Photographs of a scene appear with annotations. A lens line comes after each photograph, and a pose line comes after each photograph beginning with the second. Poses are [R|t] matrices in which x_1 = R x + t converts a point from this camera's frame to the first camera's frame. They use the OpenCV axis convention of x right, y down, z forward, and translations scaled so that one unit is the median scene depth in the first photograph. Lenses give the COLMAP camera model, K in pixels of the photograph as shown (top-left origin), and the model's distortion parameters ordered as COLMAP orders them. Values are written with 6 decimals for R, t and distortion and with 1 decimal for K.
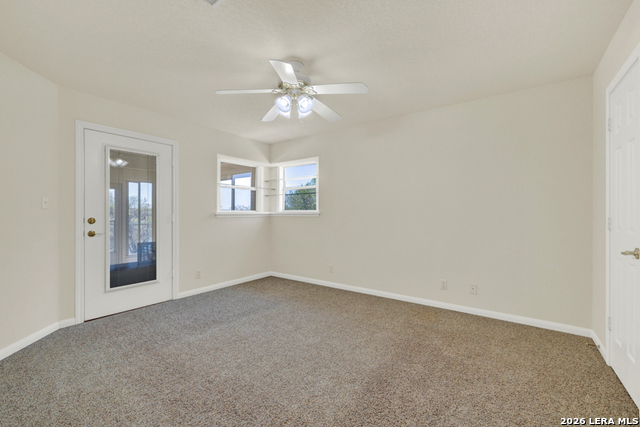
lens RADIAL K [[276.3, 0, 317.6], [0, 276.3, 215.2], [0, 0, 1]] dist [0.000777, 0.000065]
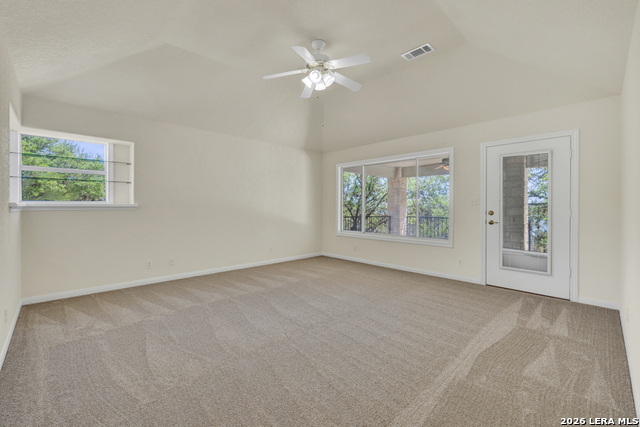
lens RADIAL K [[273.3, 0, 320.0], [0, 273.3, 213.5], [0, 0, 1]] dist [0.000712, -0.000036]
pose [[-0.180852, 0.019968, -0.983308, 0.660890], [-0.009114, 0.999717, 0.021978, 0.000541], [0.983468, 0.012937, -0.180619, 0.407172]]
